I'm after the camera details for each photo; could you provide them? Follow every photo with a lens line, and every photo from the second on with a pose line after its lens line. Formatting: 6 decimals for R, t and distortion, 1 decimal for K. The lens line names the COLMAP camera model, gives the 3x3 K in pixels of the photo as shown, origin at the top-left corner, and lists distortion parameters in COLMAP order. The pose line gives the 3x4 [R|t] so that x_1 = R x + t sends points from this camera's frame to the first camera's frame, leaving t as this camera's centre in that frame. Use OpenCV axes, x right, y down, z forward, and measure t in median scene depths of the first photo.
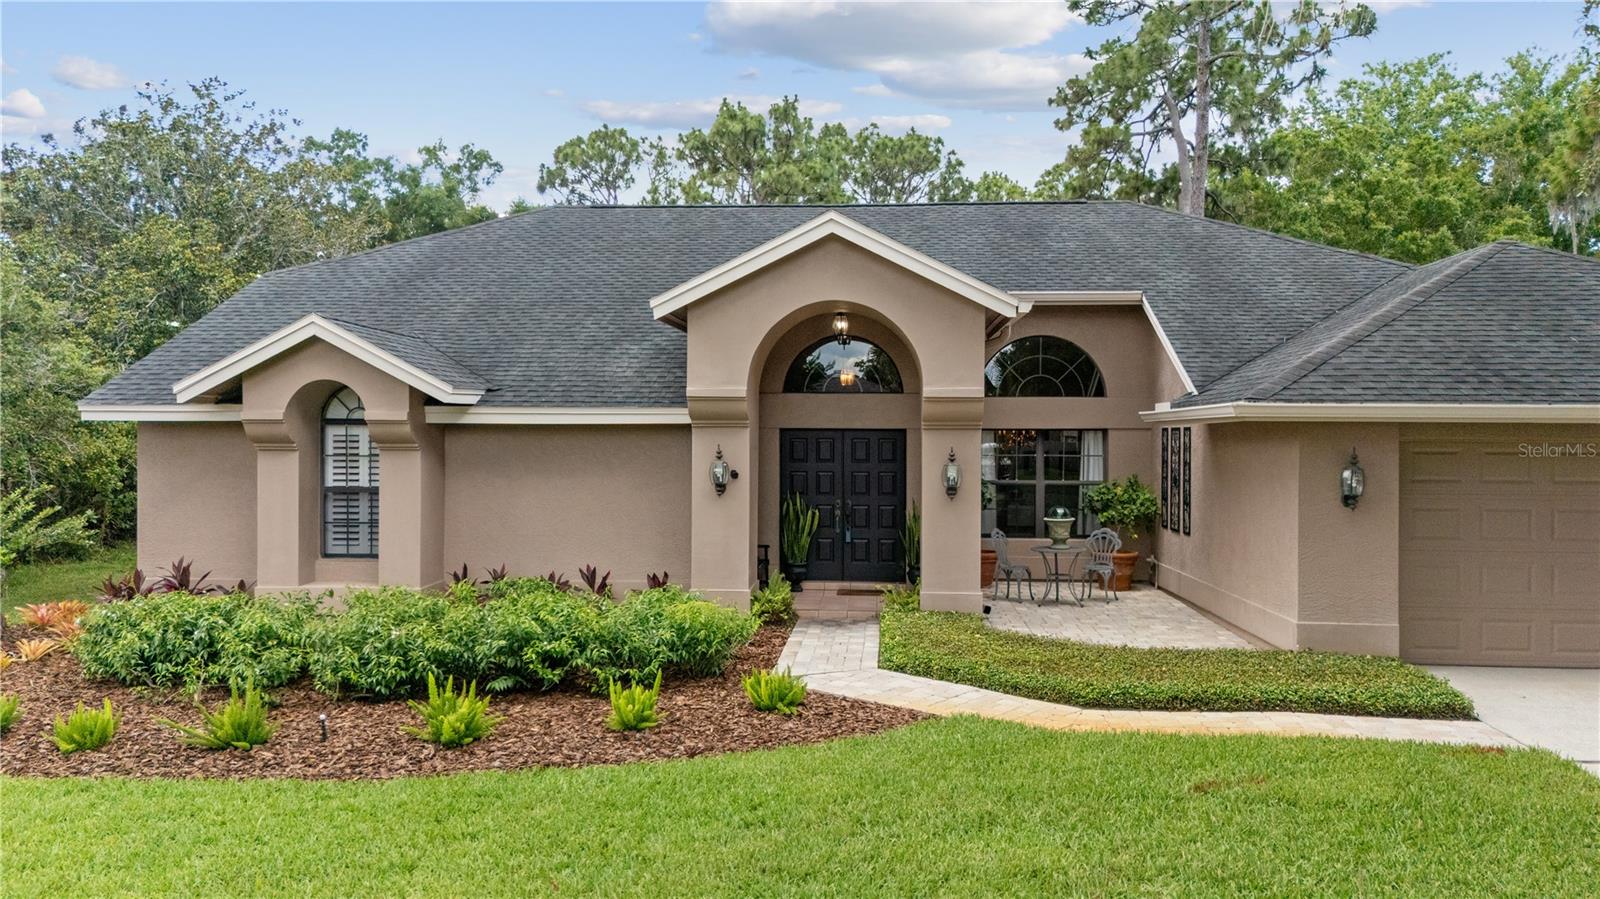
lens RADIAL K [[1149.8, 0, 800.0], [0, 1149.8, 449.5], [0, 0, 1]] dist [0.062114, -0.072085]
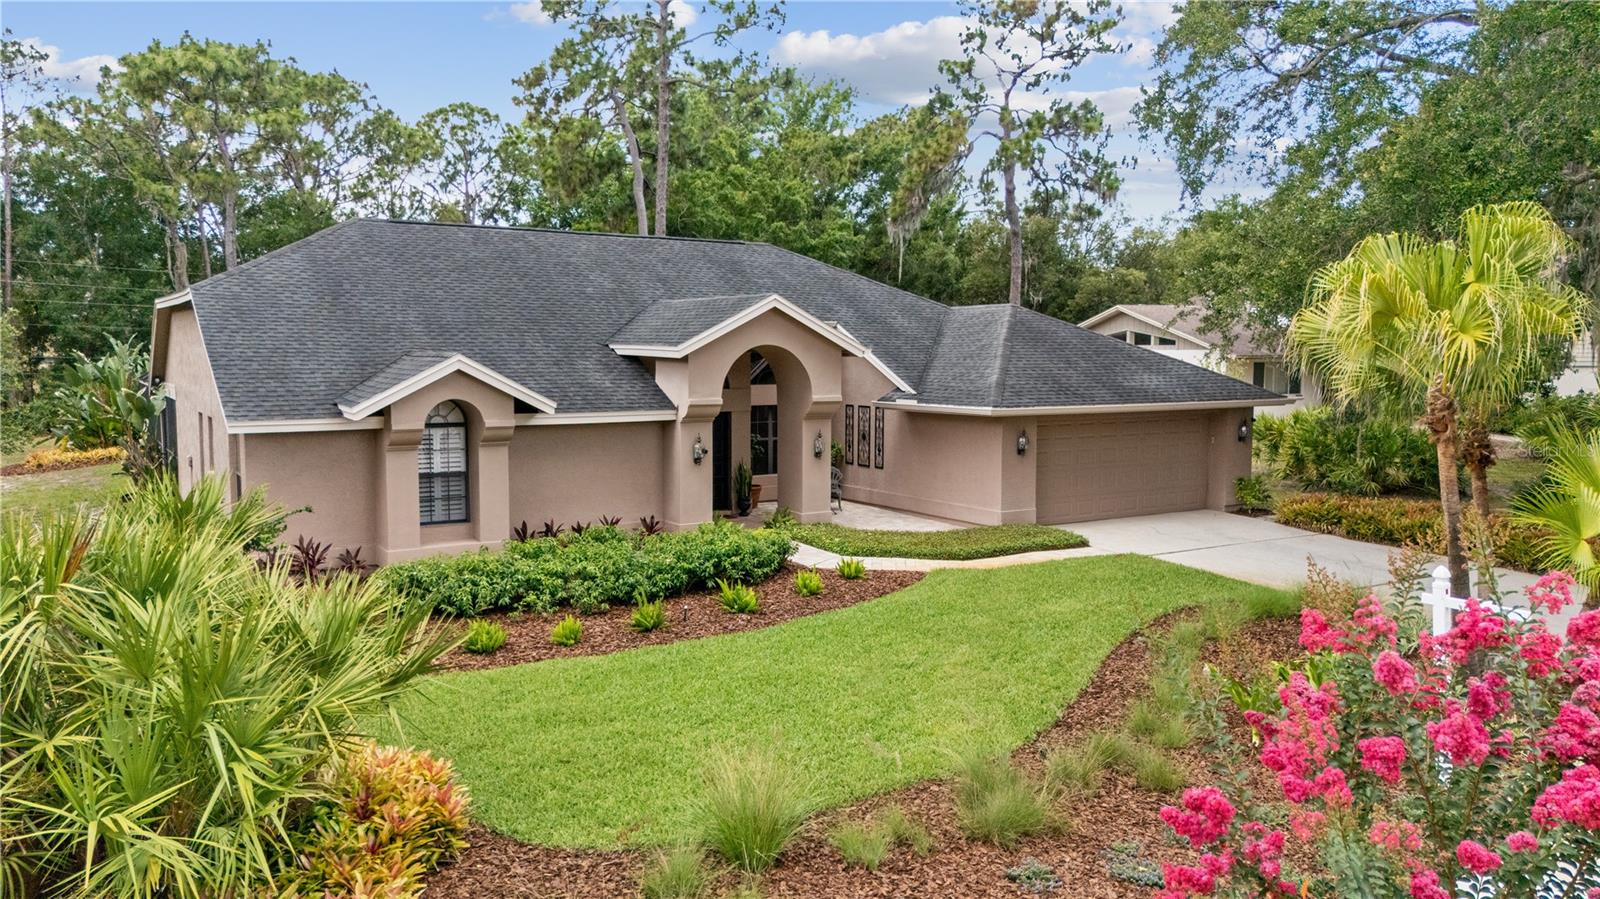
lens RADIAL K [[1236.7, 0, 800.0], [0, 1236.7, 449.5], [0, 0, 1]] dist [0.001011, -0.091473]
pose [[0.781655, -0.055838, 0.621207, -0.996459], [0.006201, 0.996631, 0.081781, -0.117879], [-0.623681, -0.060072, 0.779368, -0.396825]]
